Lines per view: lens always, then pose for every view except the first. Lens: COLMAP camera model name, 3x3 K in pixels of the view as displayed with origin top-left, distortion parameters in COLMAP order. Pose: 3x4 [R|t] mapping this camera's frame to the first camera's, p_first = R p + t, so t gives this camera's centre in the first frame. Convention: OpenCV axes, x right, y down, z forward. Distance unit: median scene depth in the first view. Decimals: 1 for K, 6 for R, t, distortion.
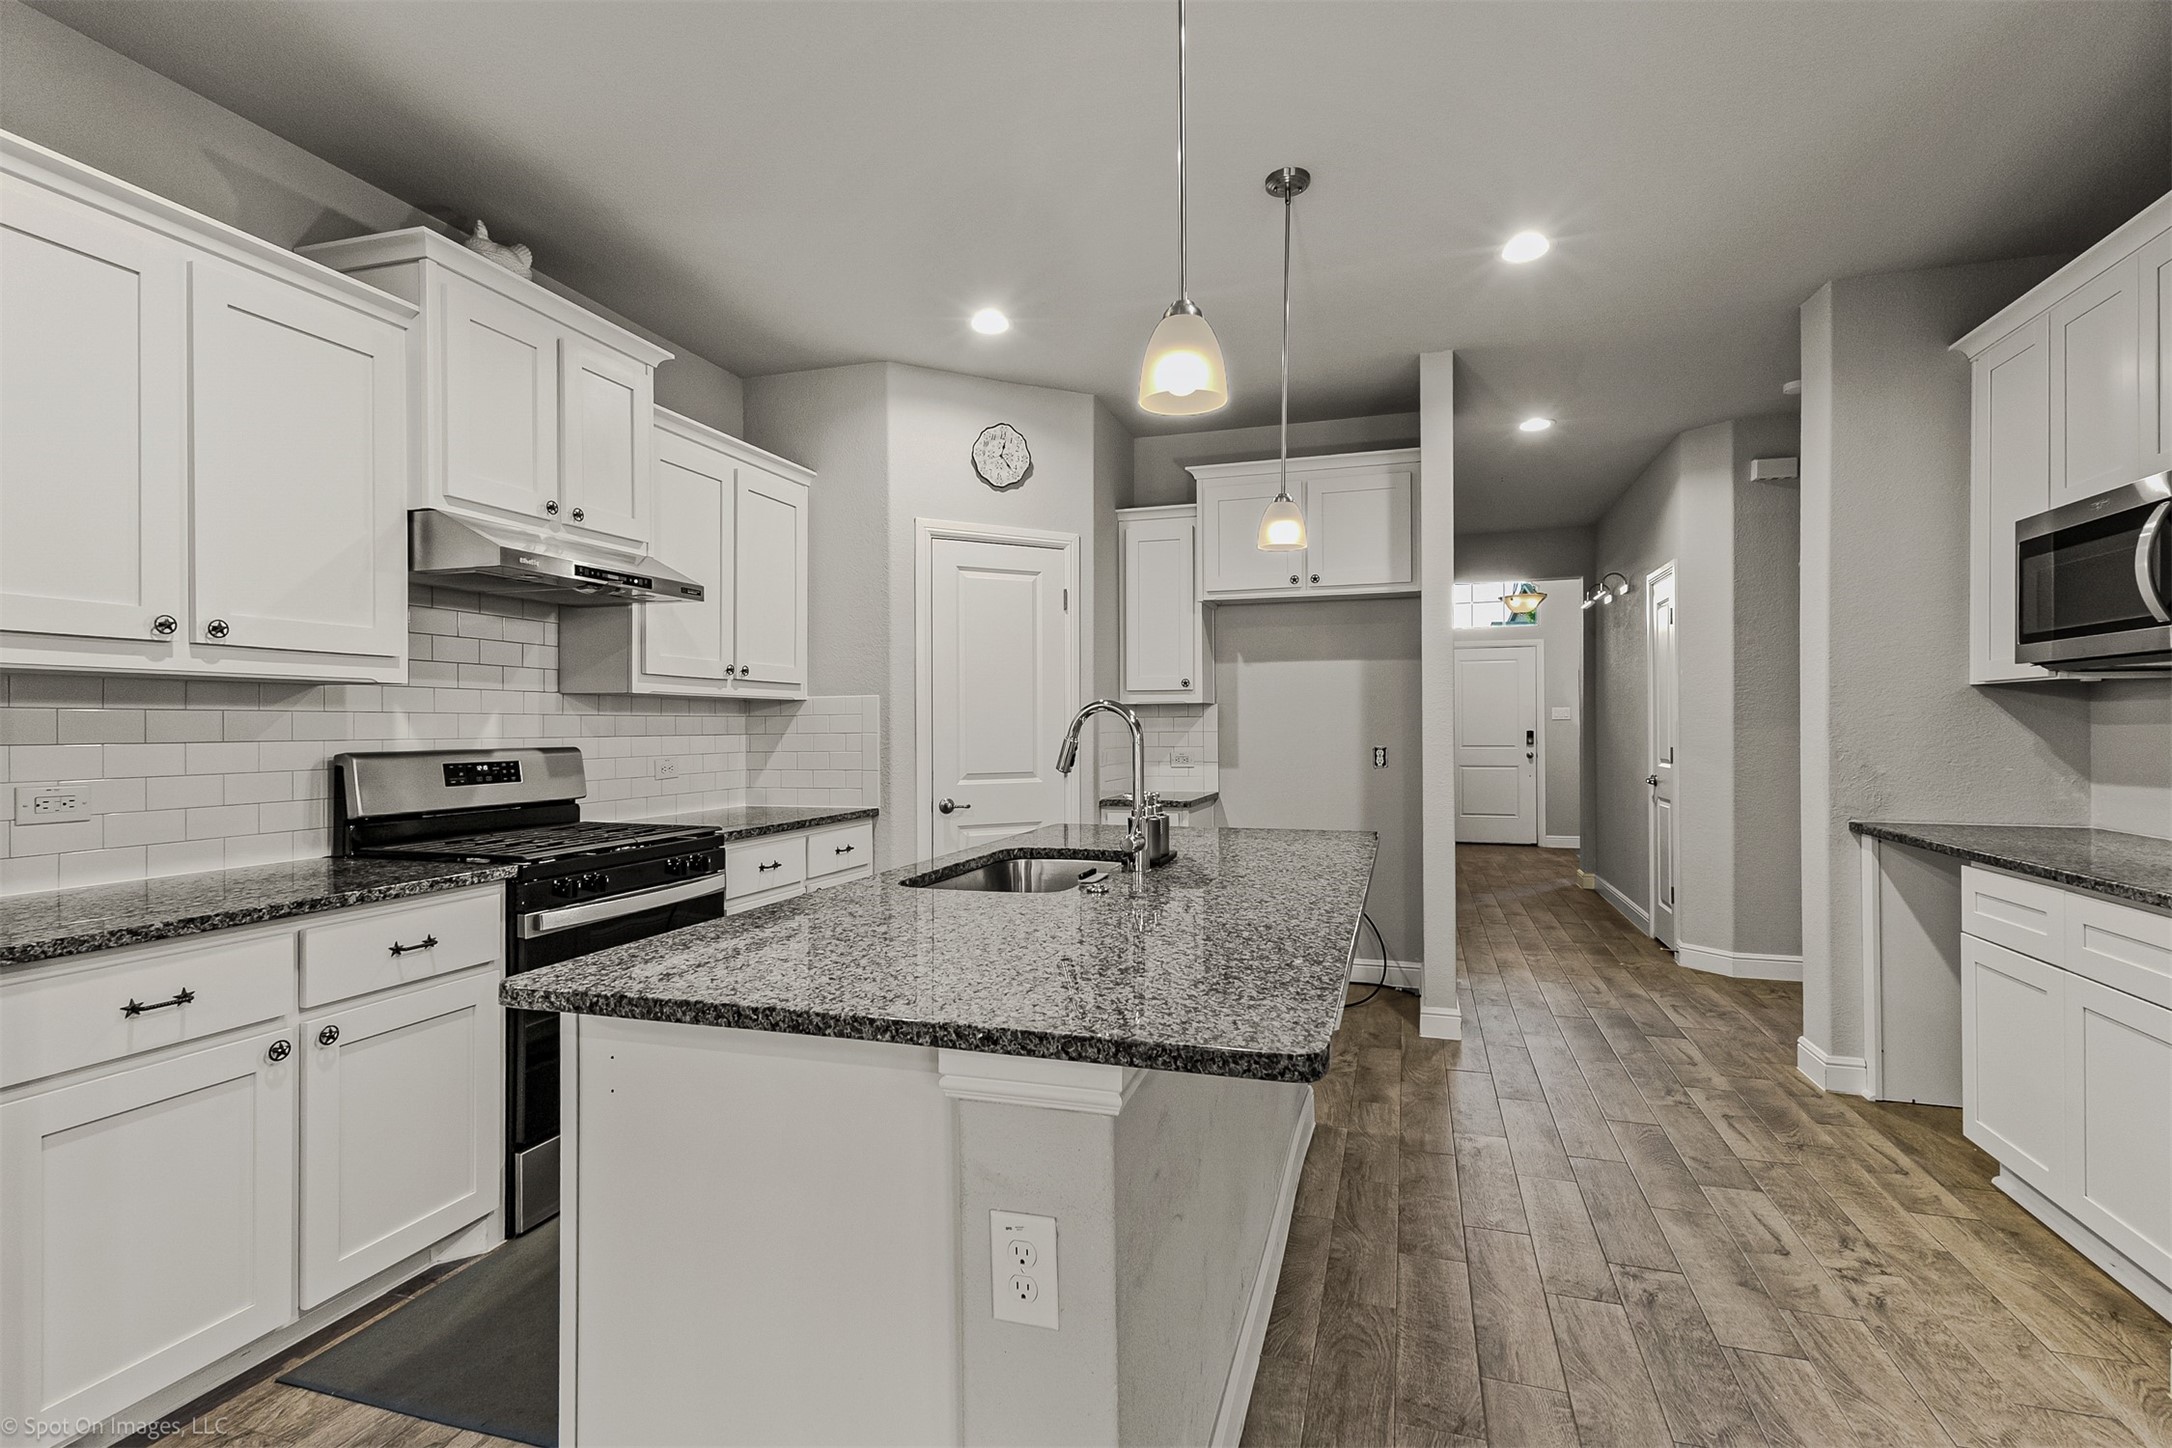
lens RADIAL K [[1010.0, 0, 1085.6], [0, 1010.0, 729.6], [0, 0, 1]] dist [0.022876, -0.002640]
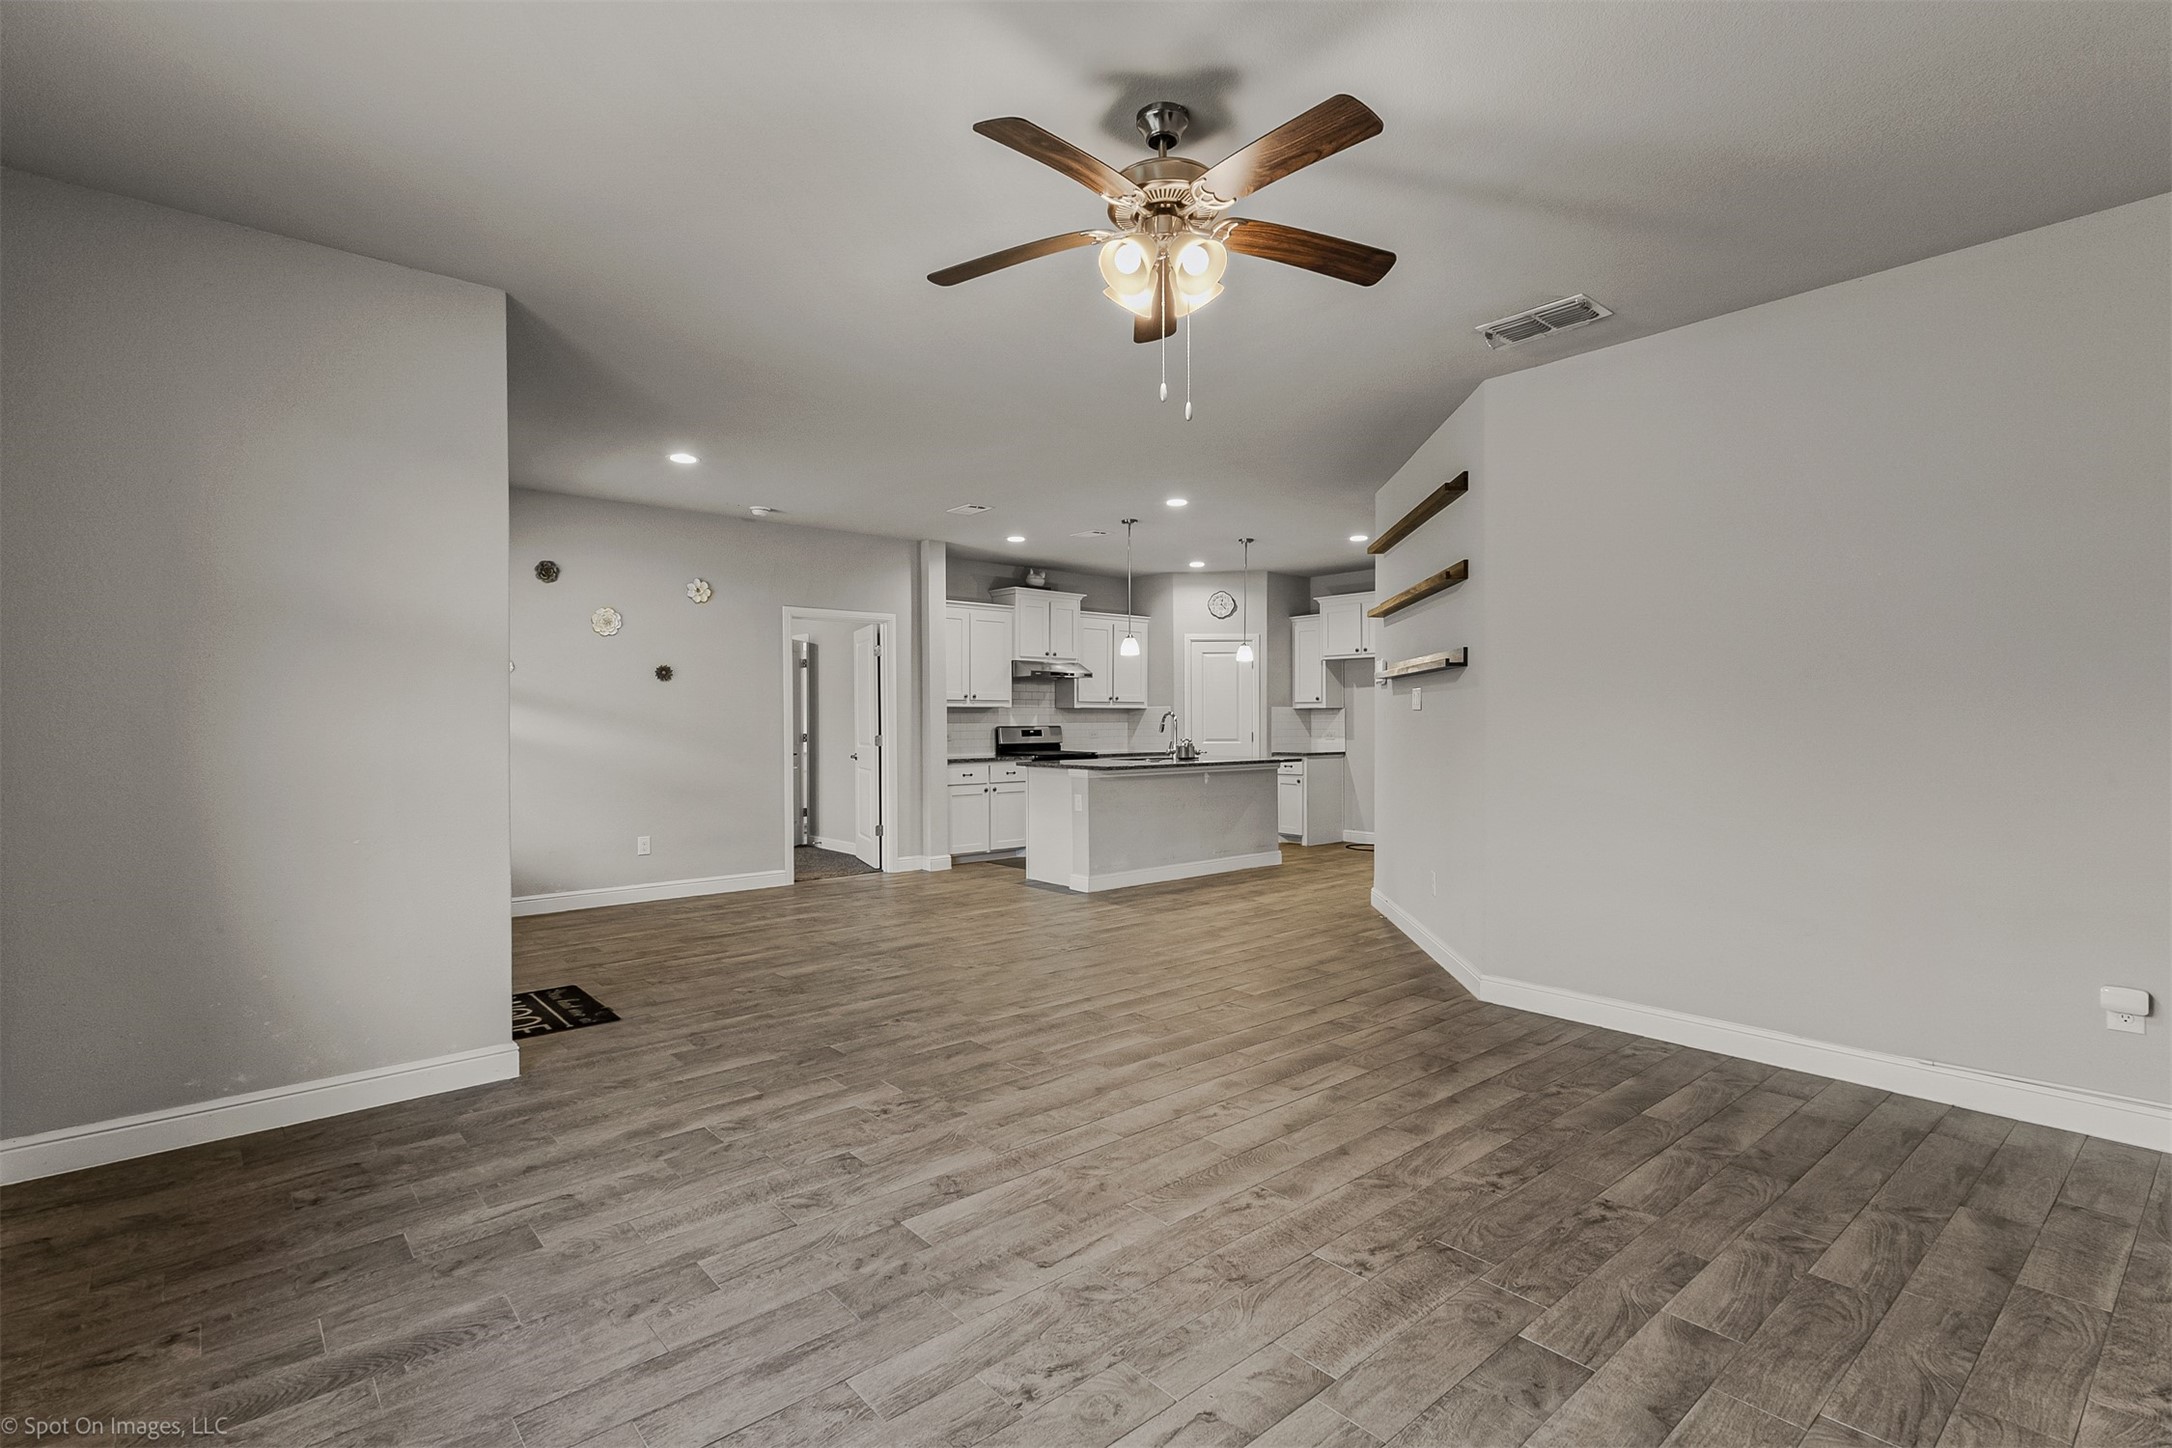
lens RADIAL K [[1010.0, 0, 1092.8], [0, 1010.0, 720.5], [0, 0, 1]] dist [0.022876, -0.002640]
pose [[0.854176, -0.000846, -0.519983, 1.280618], [-0.000484, 0.999997, -0.002422, 0.008799], [0.519984, 0.002320, 0.854173, -1.697743]]
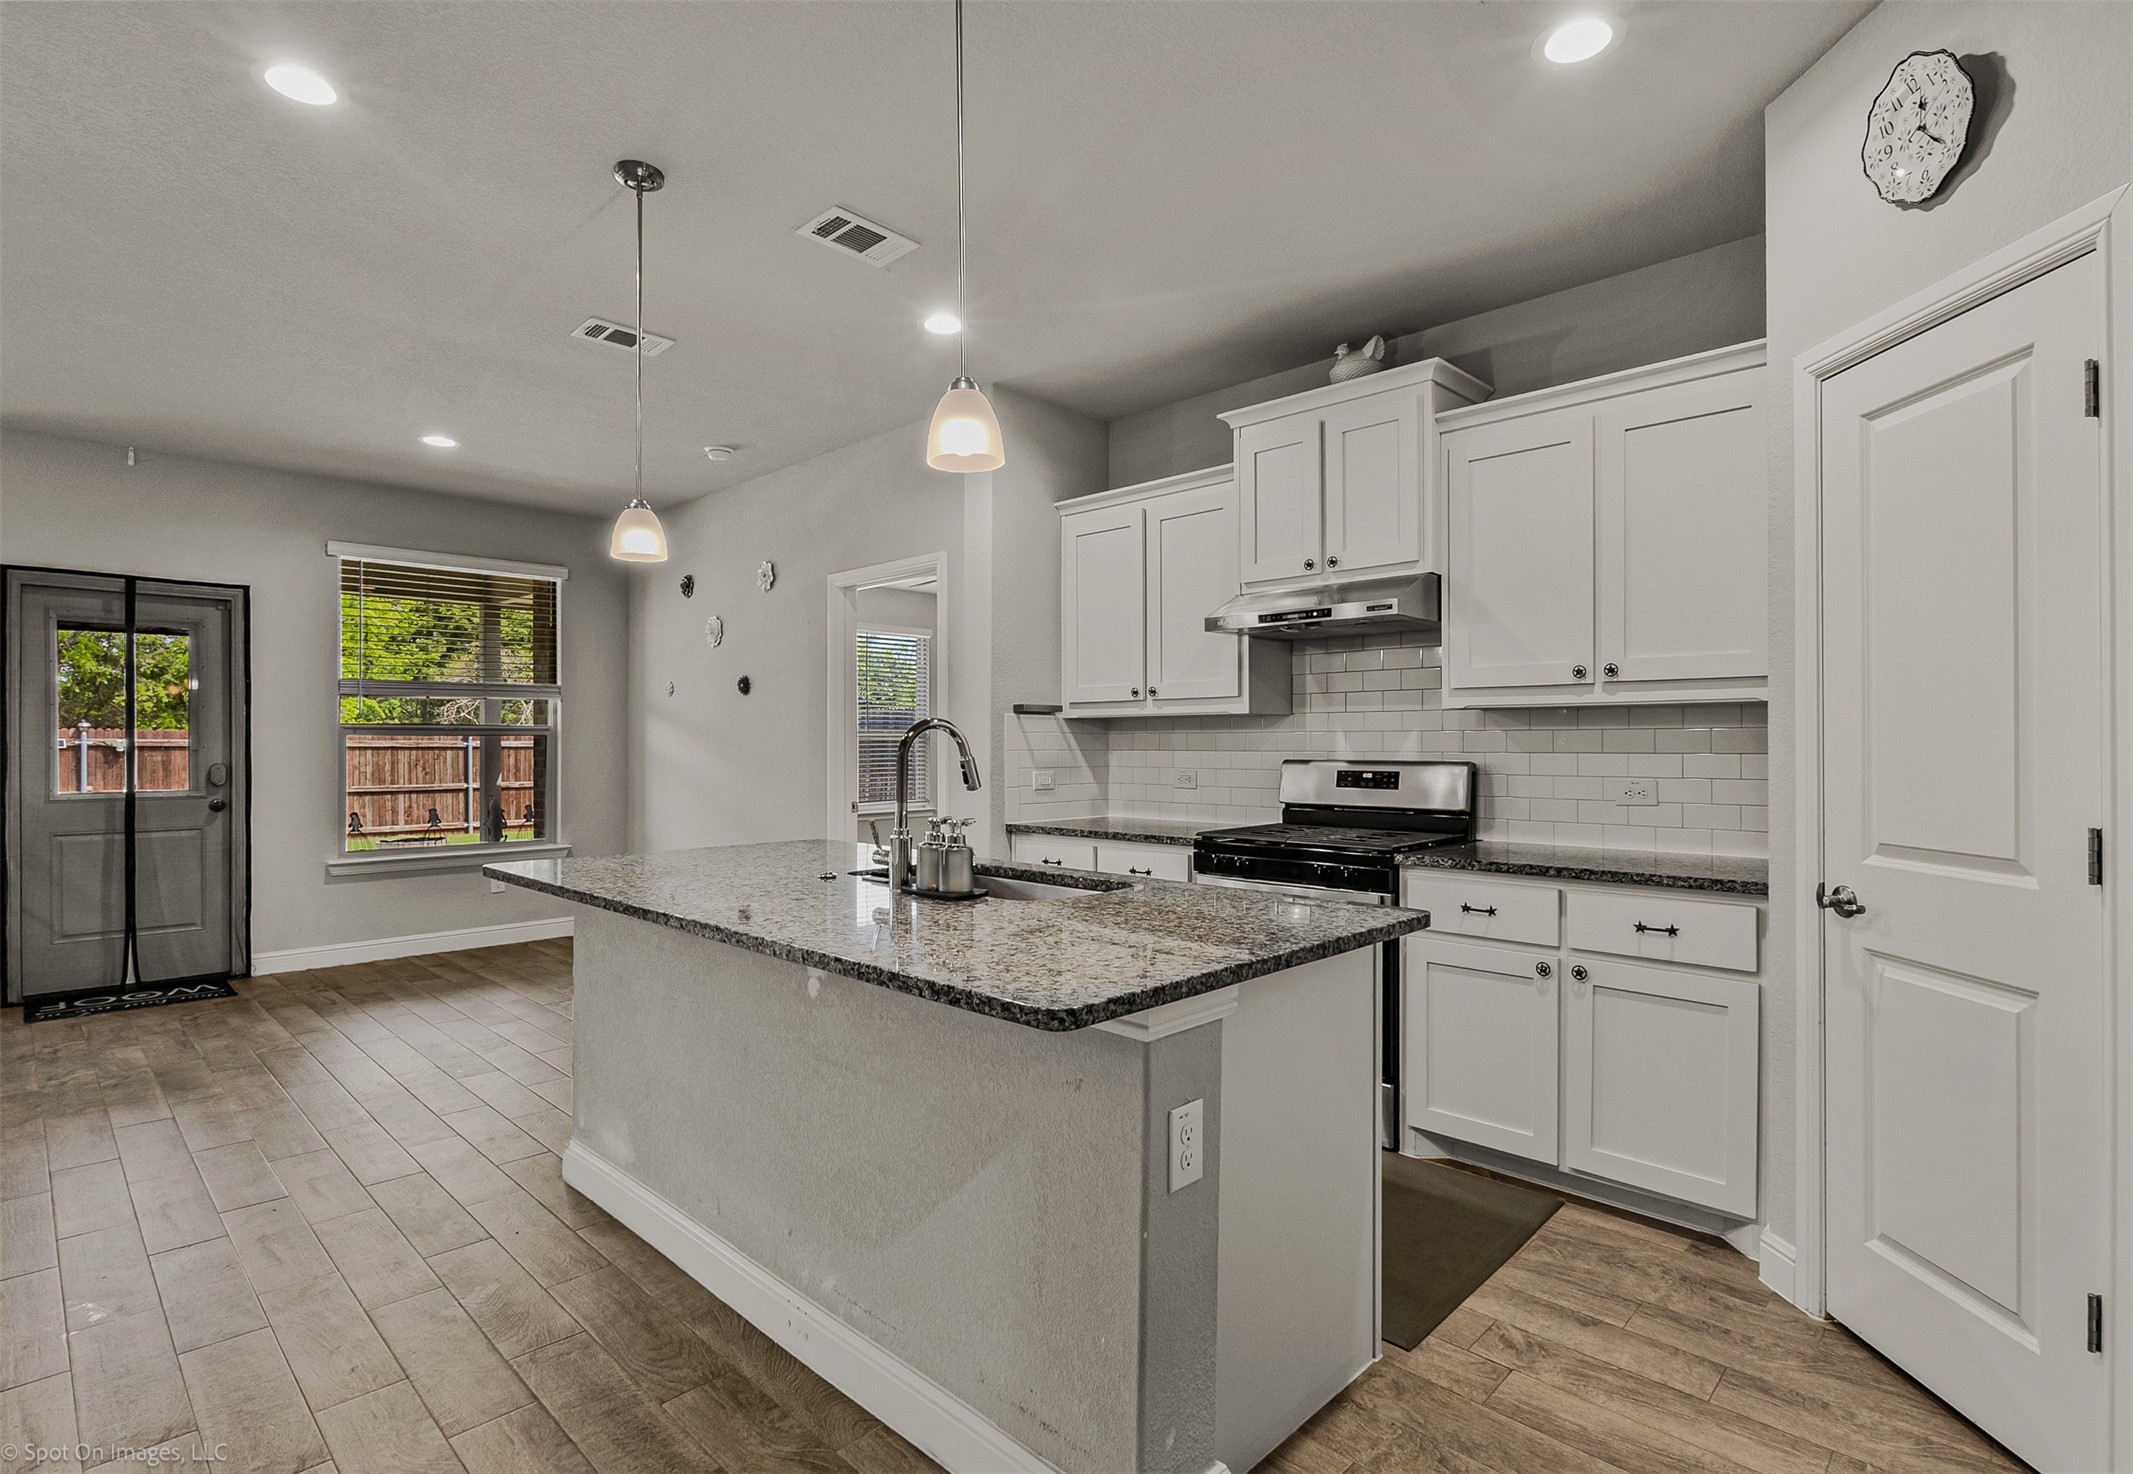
lens RADIAL K [[1025.4, 0, 1078.8], [0, 1025.4, 742.5], [0, 0, 1]] dist [-0.000286, -0.001858]
pose [[-0.440595, 0.002085, -0.897704, 0.650465], [-0.003241, 0.999987, 0.003914, -0.005691], [0.897700, 0.004634, -0.440583, 1.185605]]
